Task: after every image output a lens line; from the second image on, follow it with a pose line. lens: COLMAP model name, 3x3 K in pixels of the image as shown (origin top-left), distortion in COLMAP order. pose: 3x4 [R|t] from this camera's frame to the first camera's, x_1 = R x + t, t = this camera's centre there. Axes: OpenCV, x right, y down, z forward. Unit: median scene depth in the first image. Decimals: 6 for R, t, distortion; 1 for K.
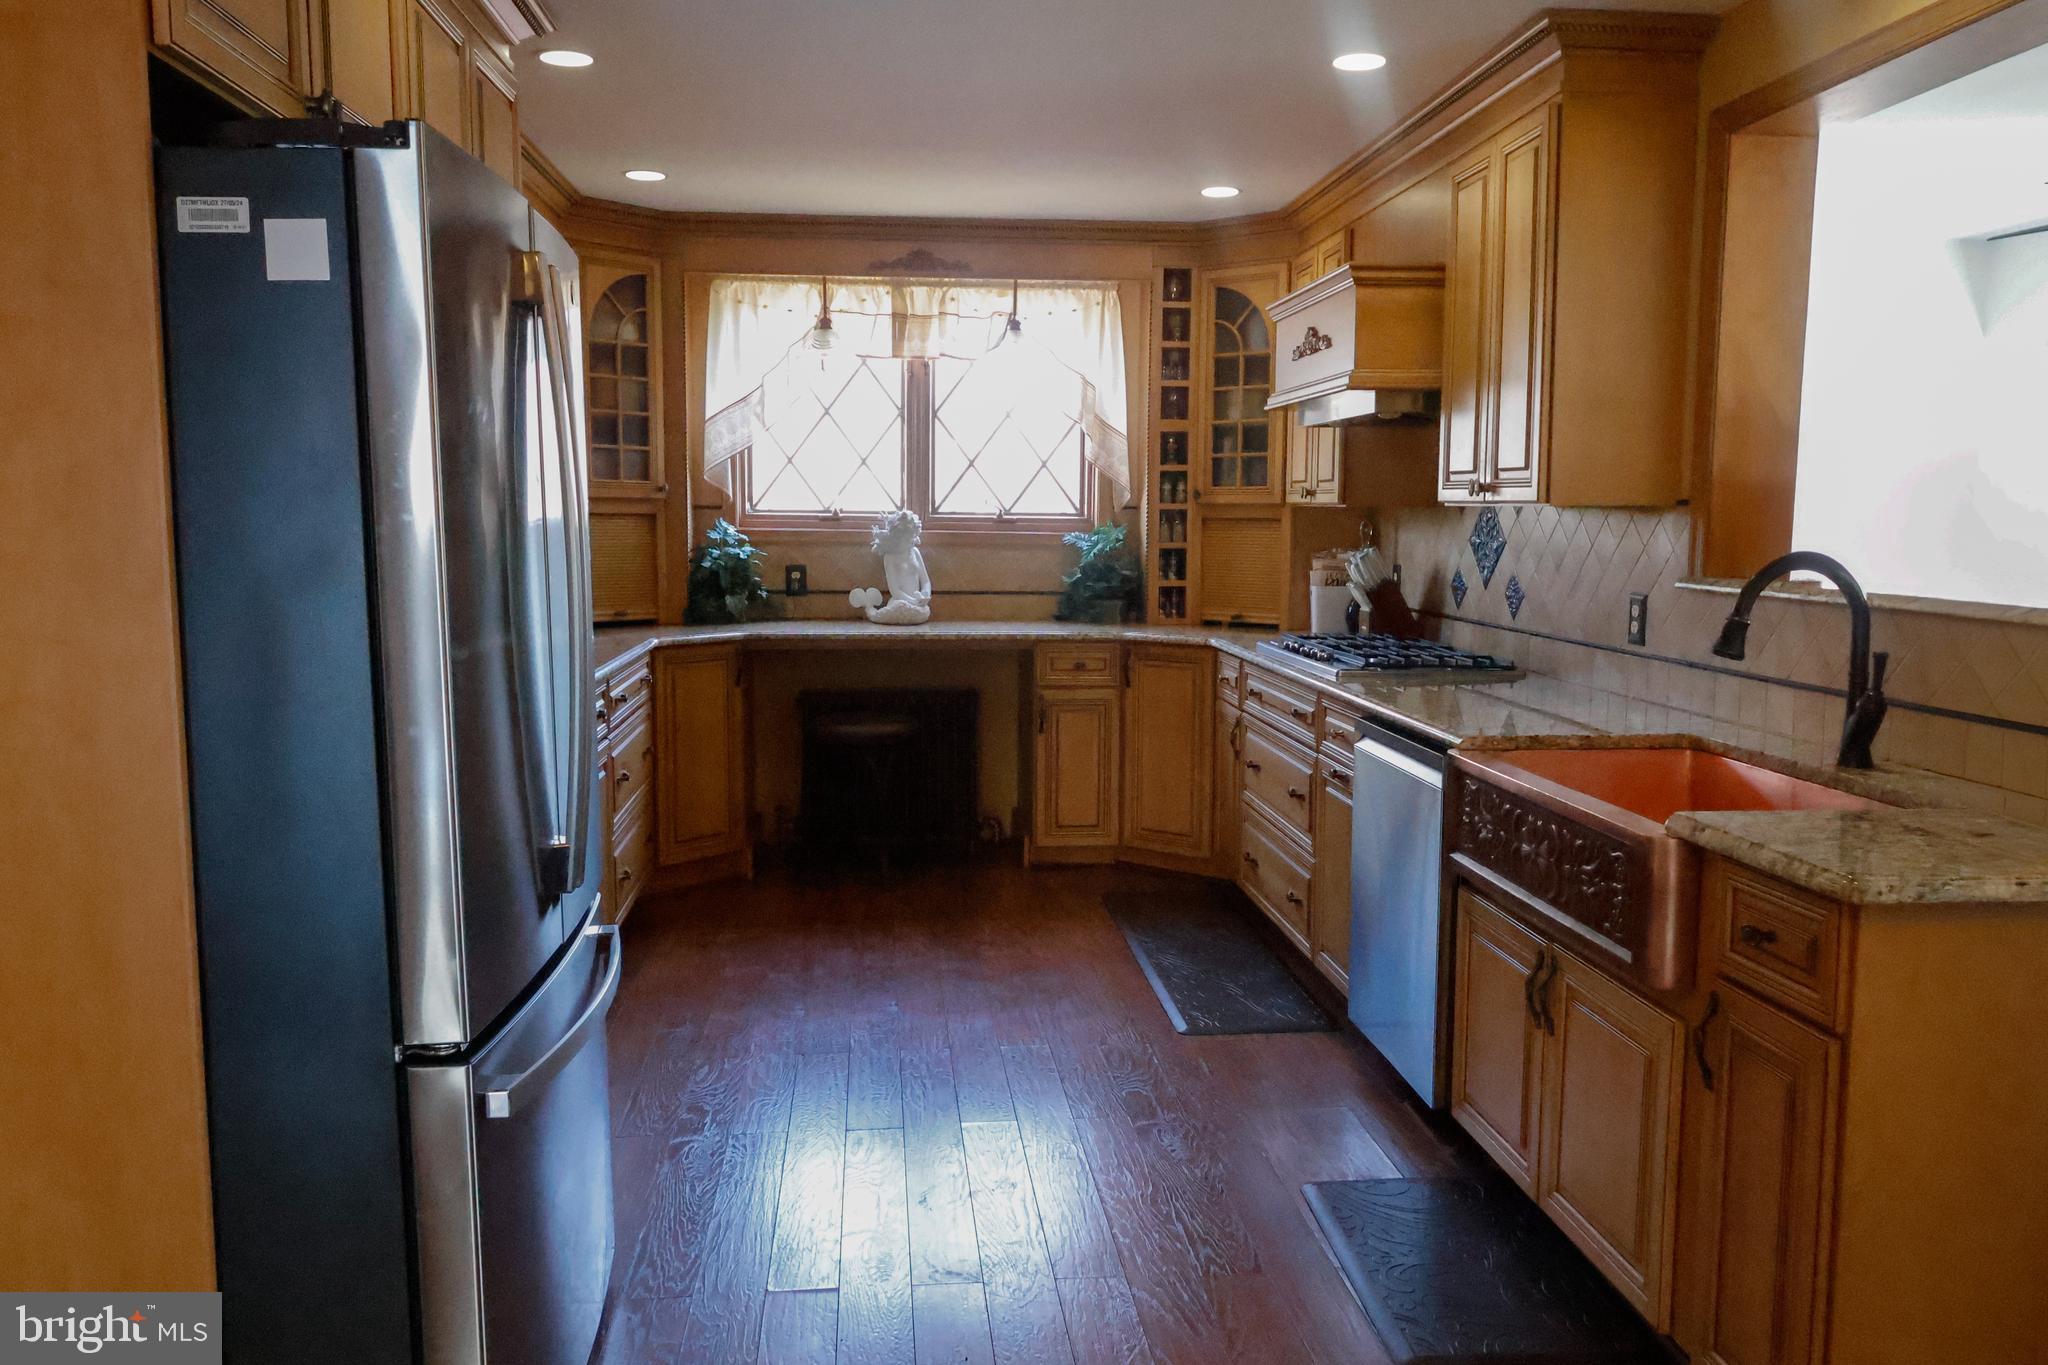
lens RADIAL K [[1533.2, 0, 1005.5], [0, 1533.2, 692.7], [0, 0, 1]] dist [-0.004062, -0.001505]
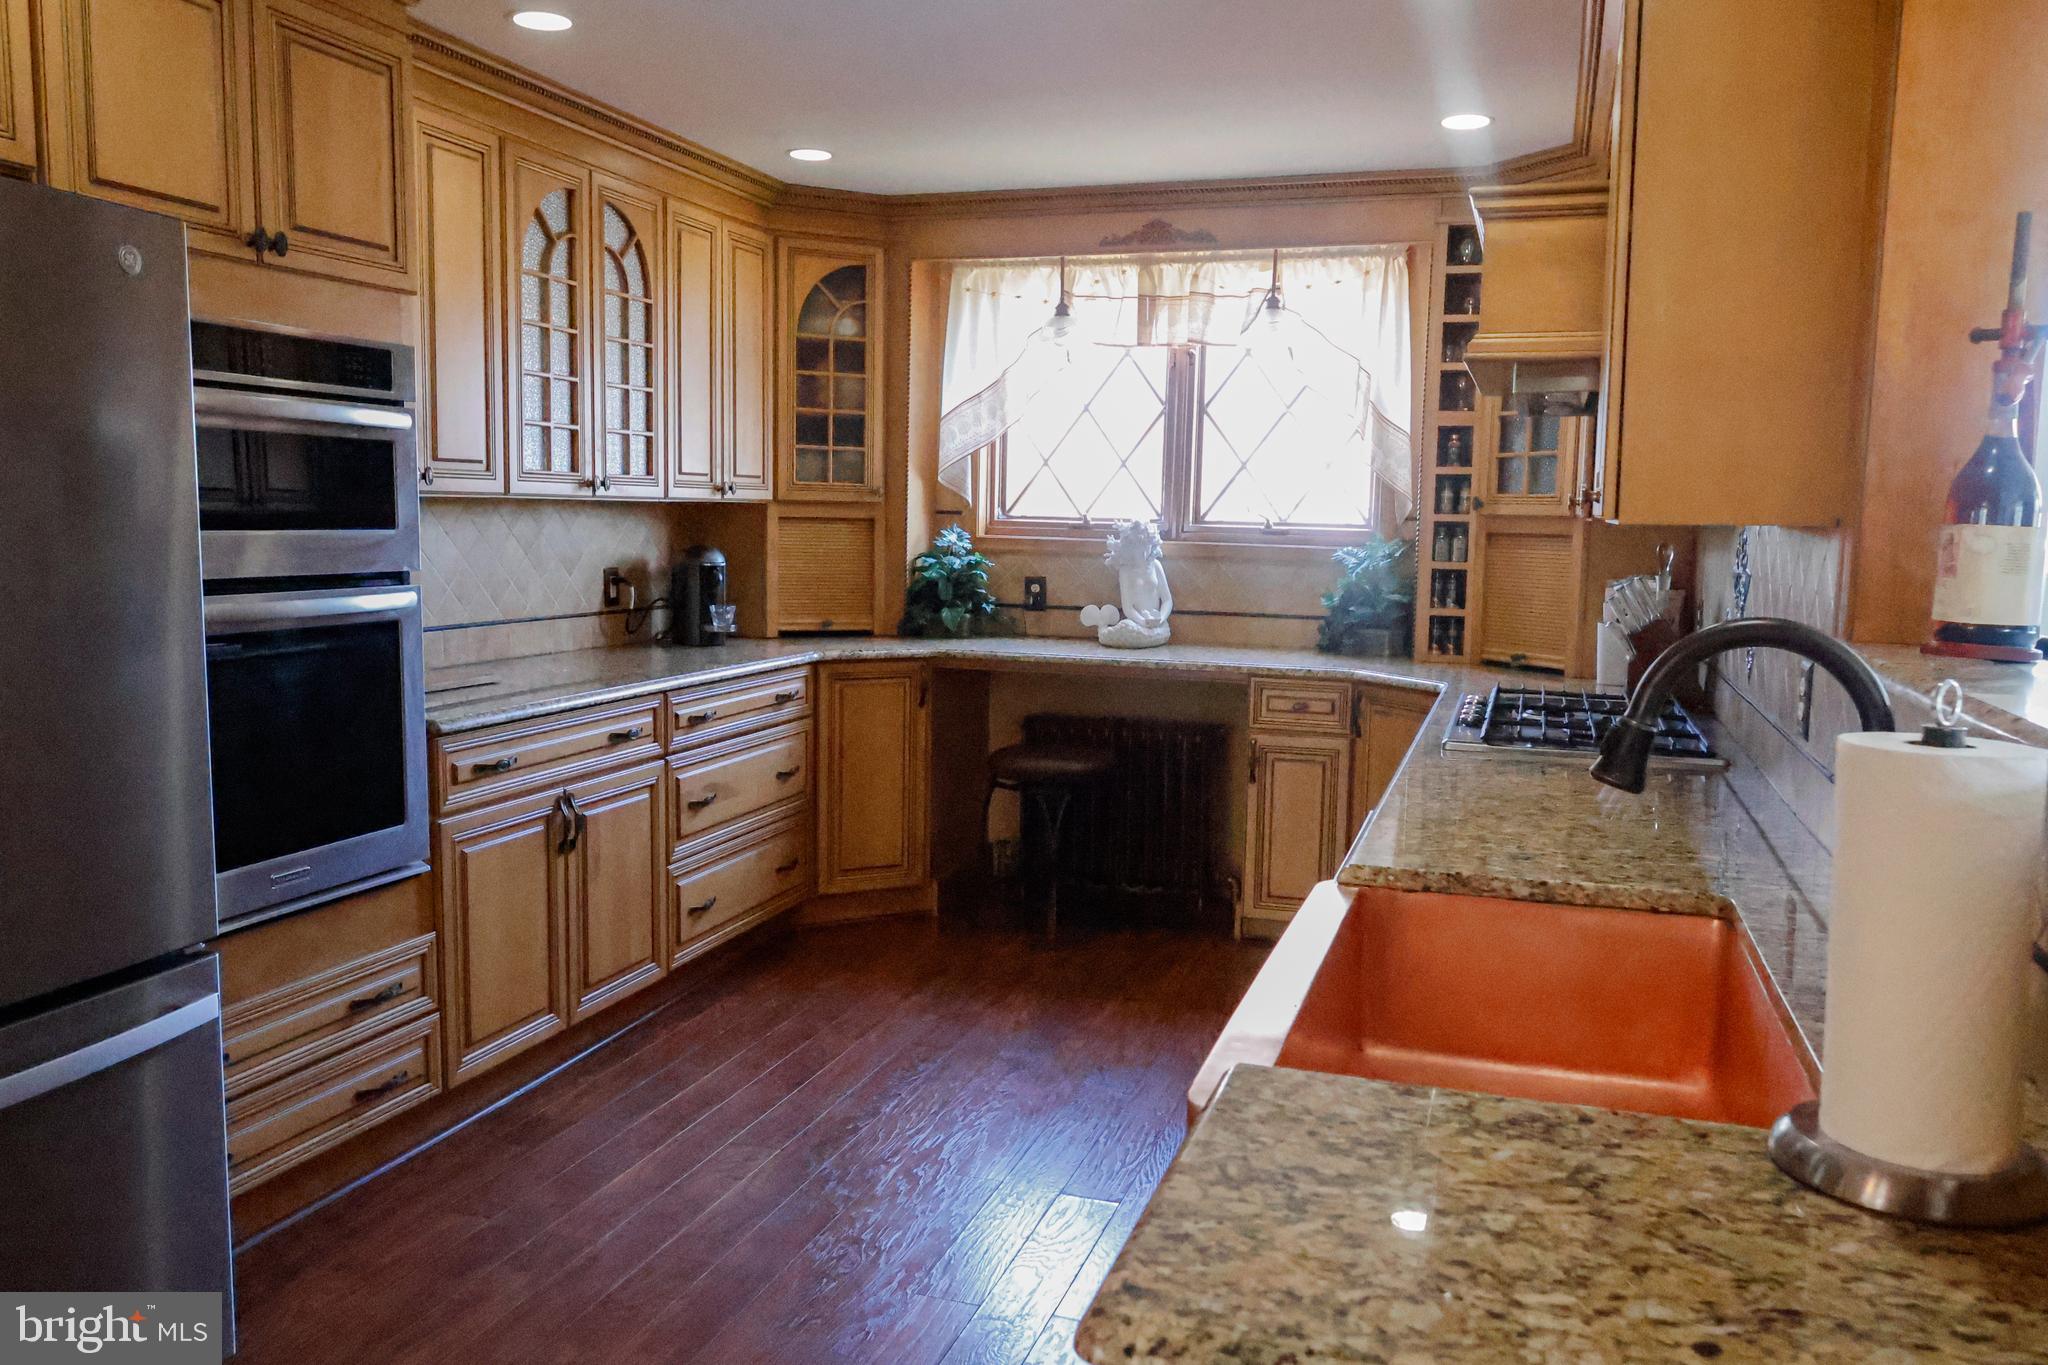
lens RADIAL K [[1533.2, 0, 982.6], [0, 1533.2, 700.2], [0, 0, 1]] dist [-0.004062, -0.001505]
pose [[0.921659, 0.058281, -0.383599, 0.196803], [-0.057788, 0.998247, 0.012822, -0.020739], [0.383673, 0.010350, 0.923411, 0.152514]]
